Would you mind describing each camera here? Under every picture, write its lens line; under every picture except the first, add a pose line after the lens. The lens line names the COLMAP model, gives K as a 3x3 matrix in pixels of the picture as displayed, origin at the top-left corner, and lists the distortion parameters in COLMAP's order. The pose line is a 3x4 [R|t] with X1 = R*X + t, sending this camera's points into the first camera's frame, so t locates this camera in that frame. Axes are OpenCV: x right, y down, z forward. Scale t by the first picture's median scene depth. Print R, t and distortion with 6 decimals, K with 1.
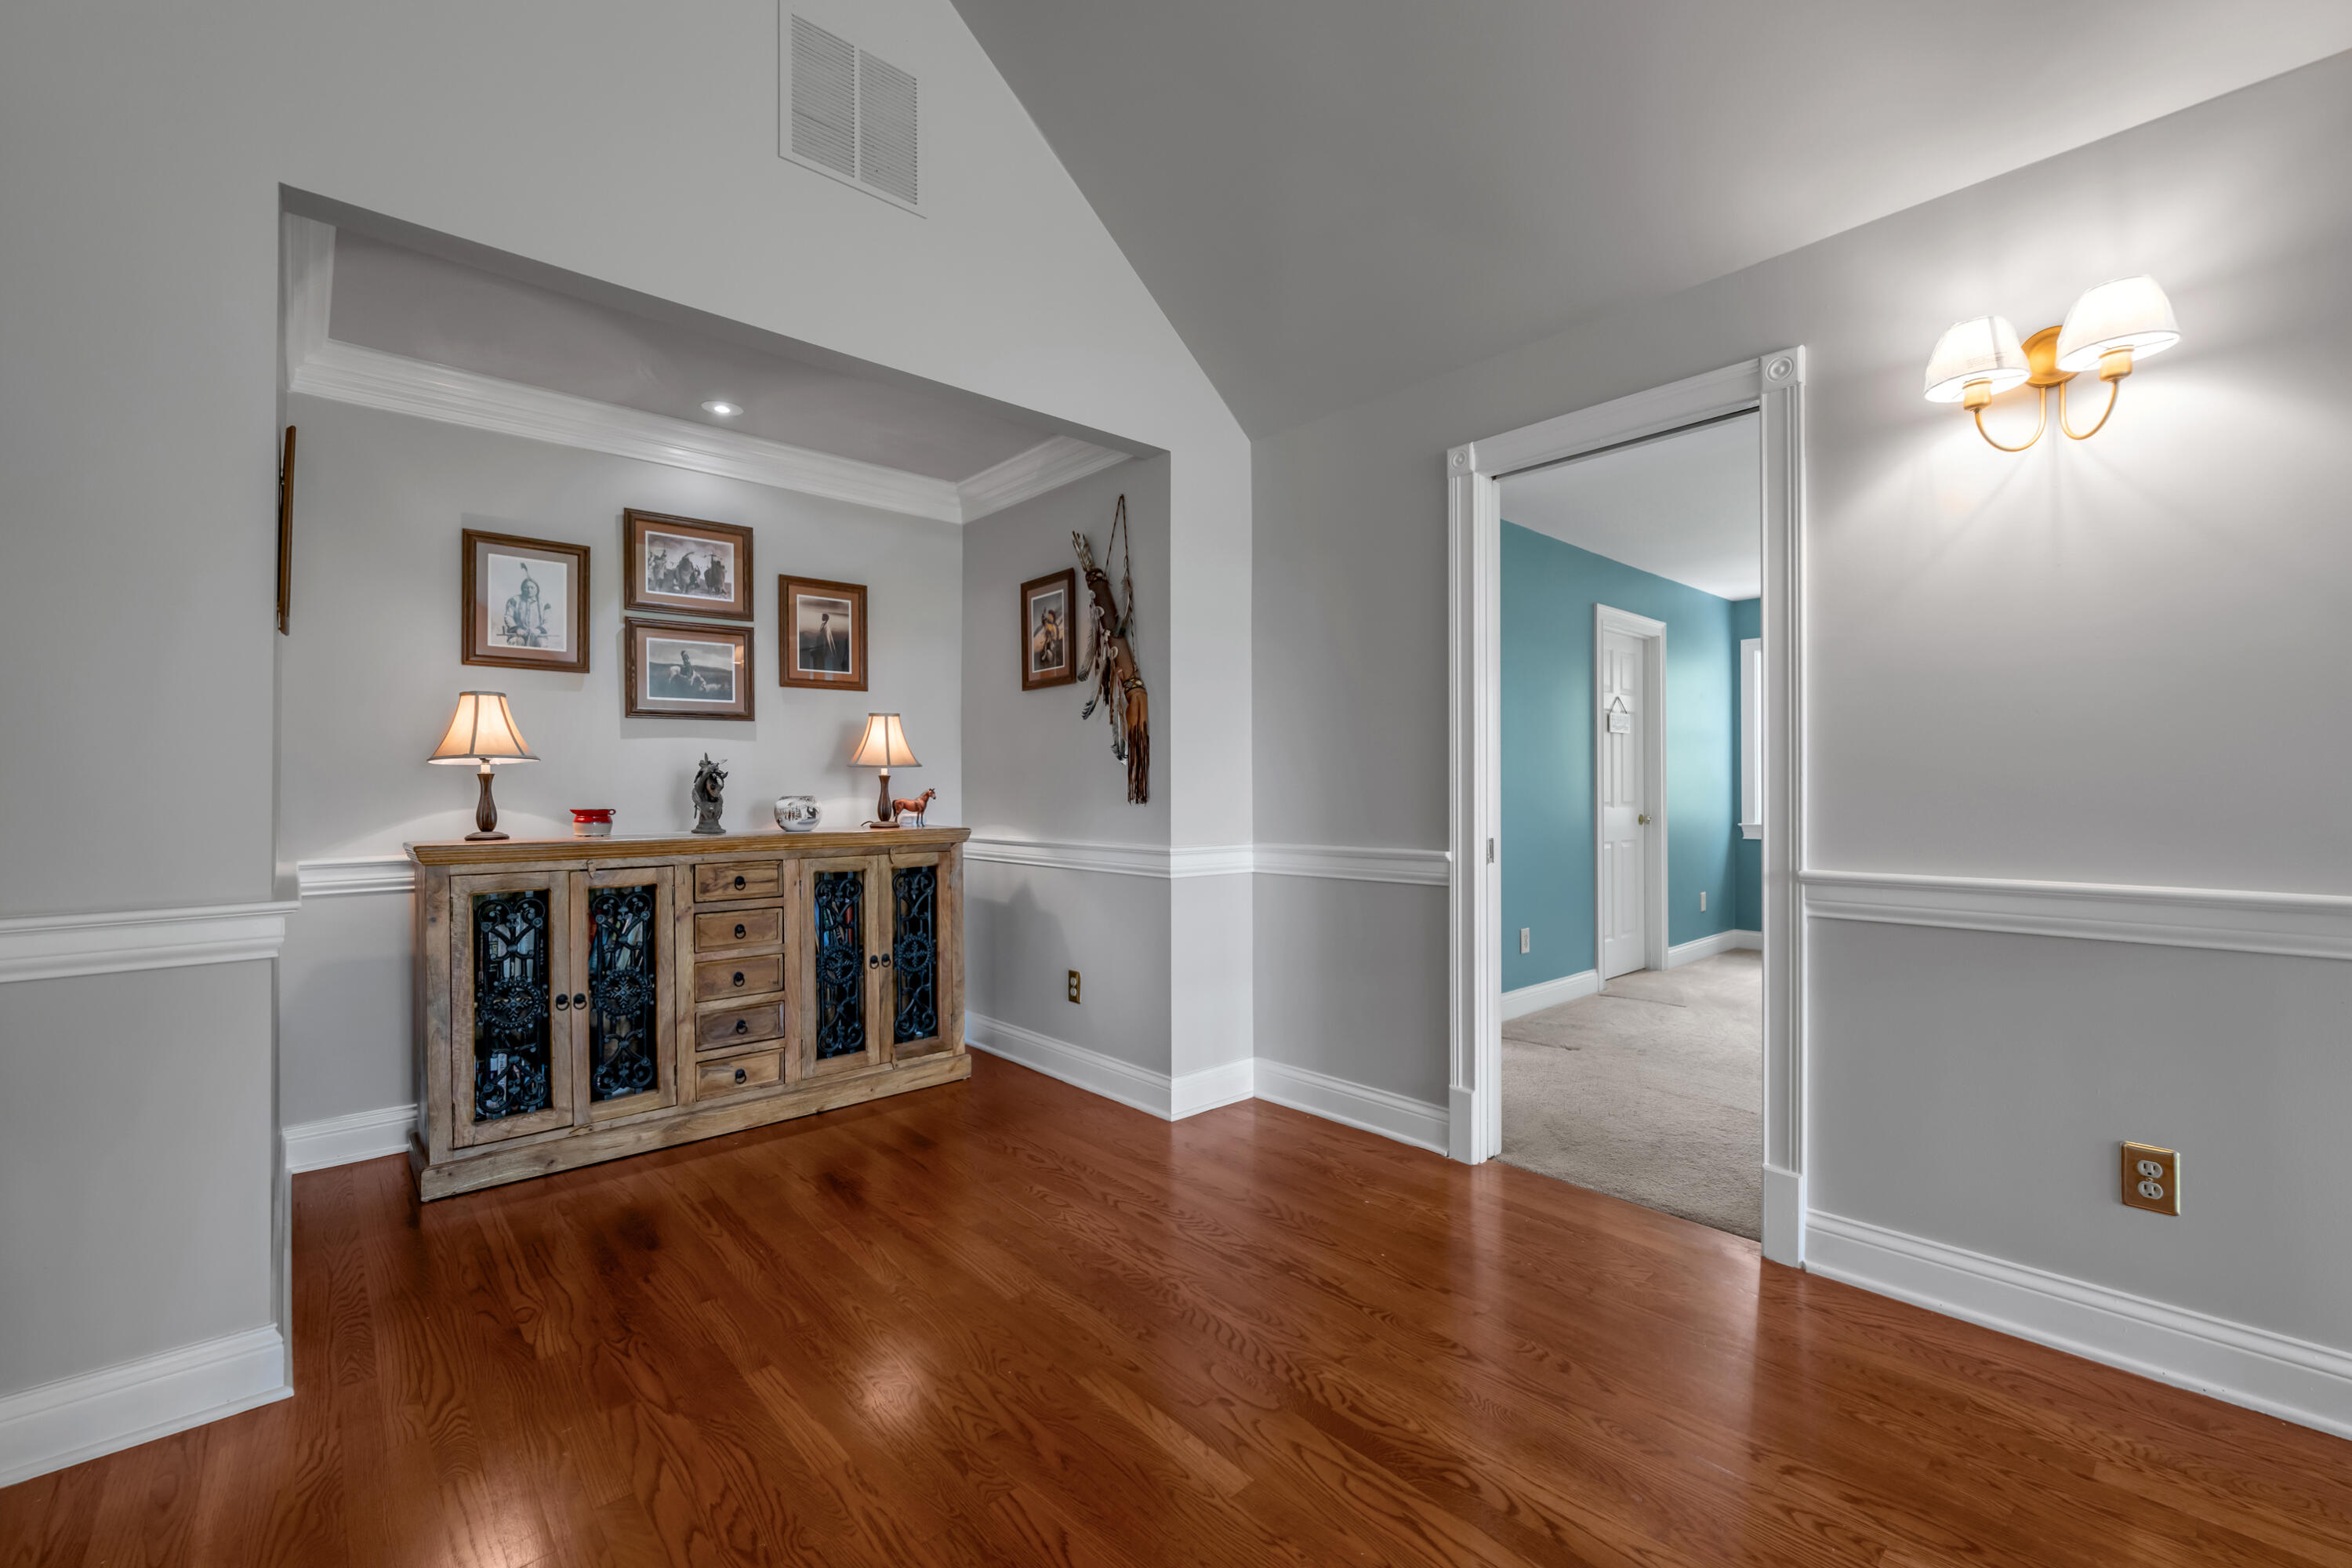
lens RADIAL K [[990.3, 0, 1199.7], [0, 990.3, 782.7], [0, 0, 1]] dist [-0.001780, -0.000462]
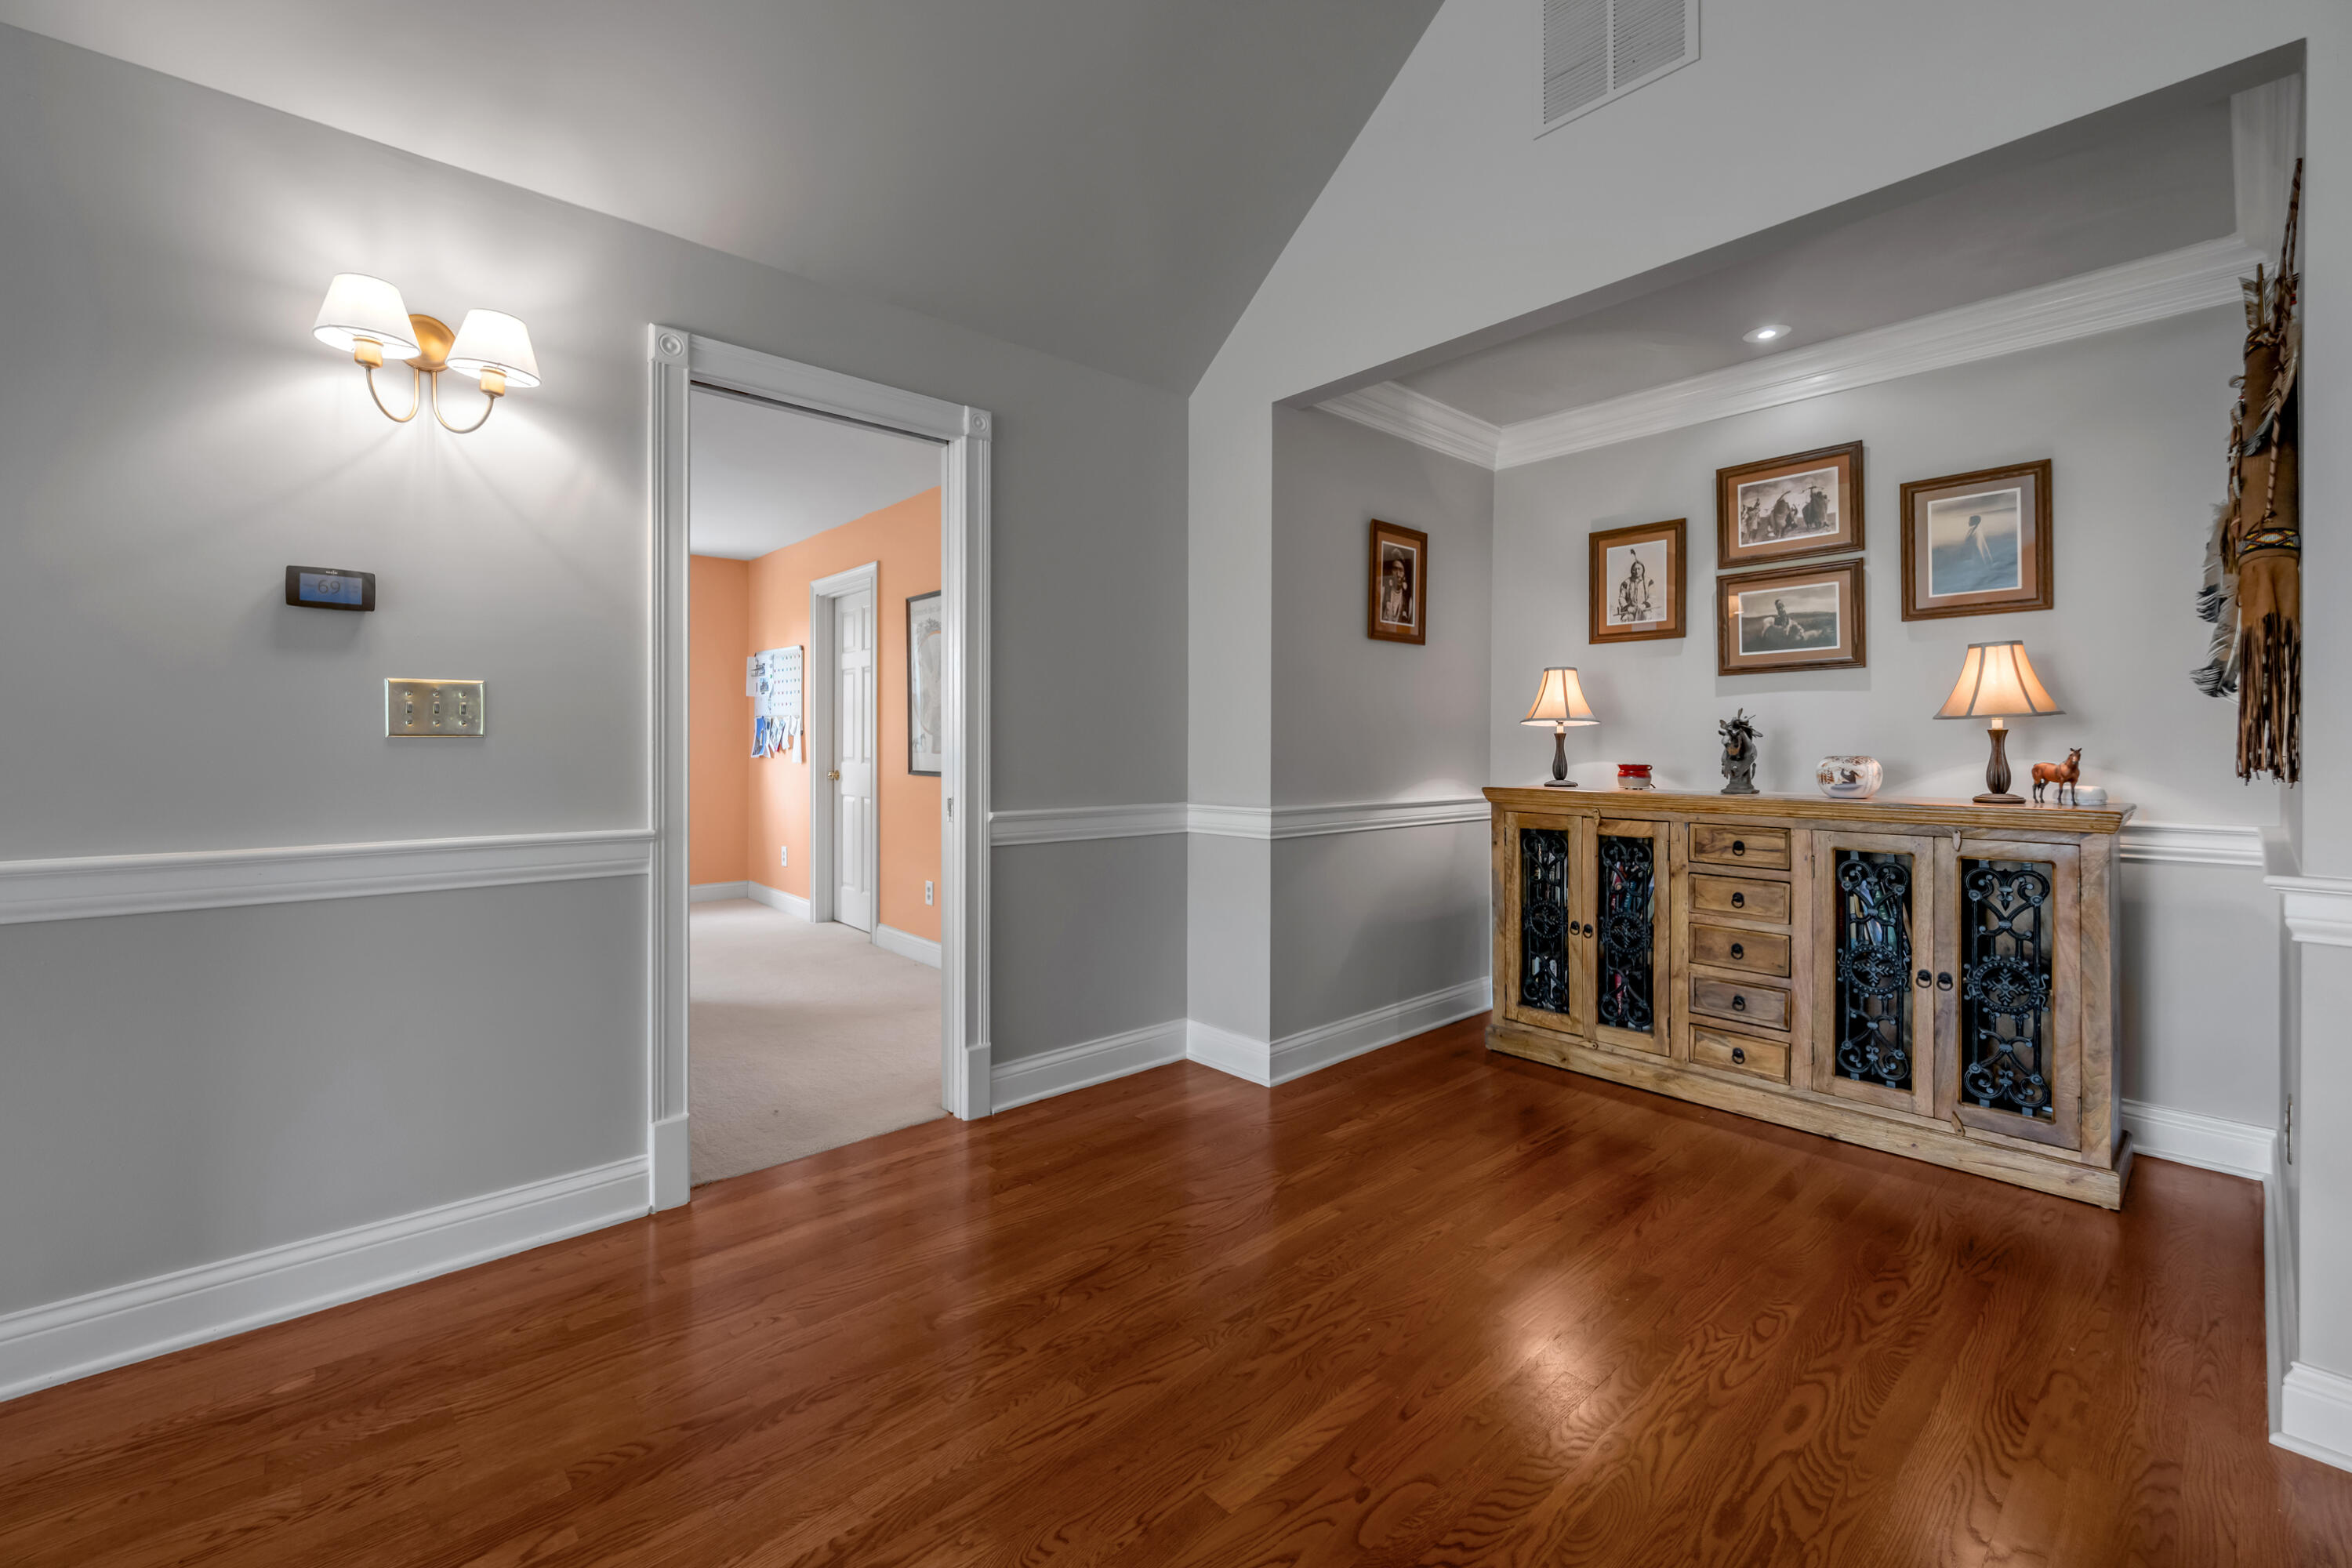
lens RADIAL K [[969.2, 0, 1135.8], [0, 969.2, 743.9], [0, 0, 1]] dist [-0.001006, -0.000187]
pose [[-0.043870, 0.001910, -0.999035, 0.454743], [0.001165, 0.999998, 0.001861, 0.001383], [0.999037, -0.001082, -0.043872, 0.461825]]
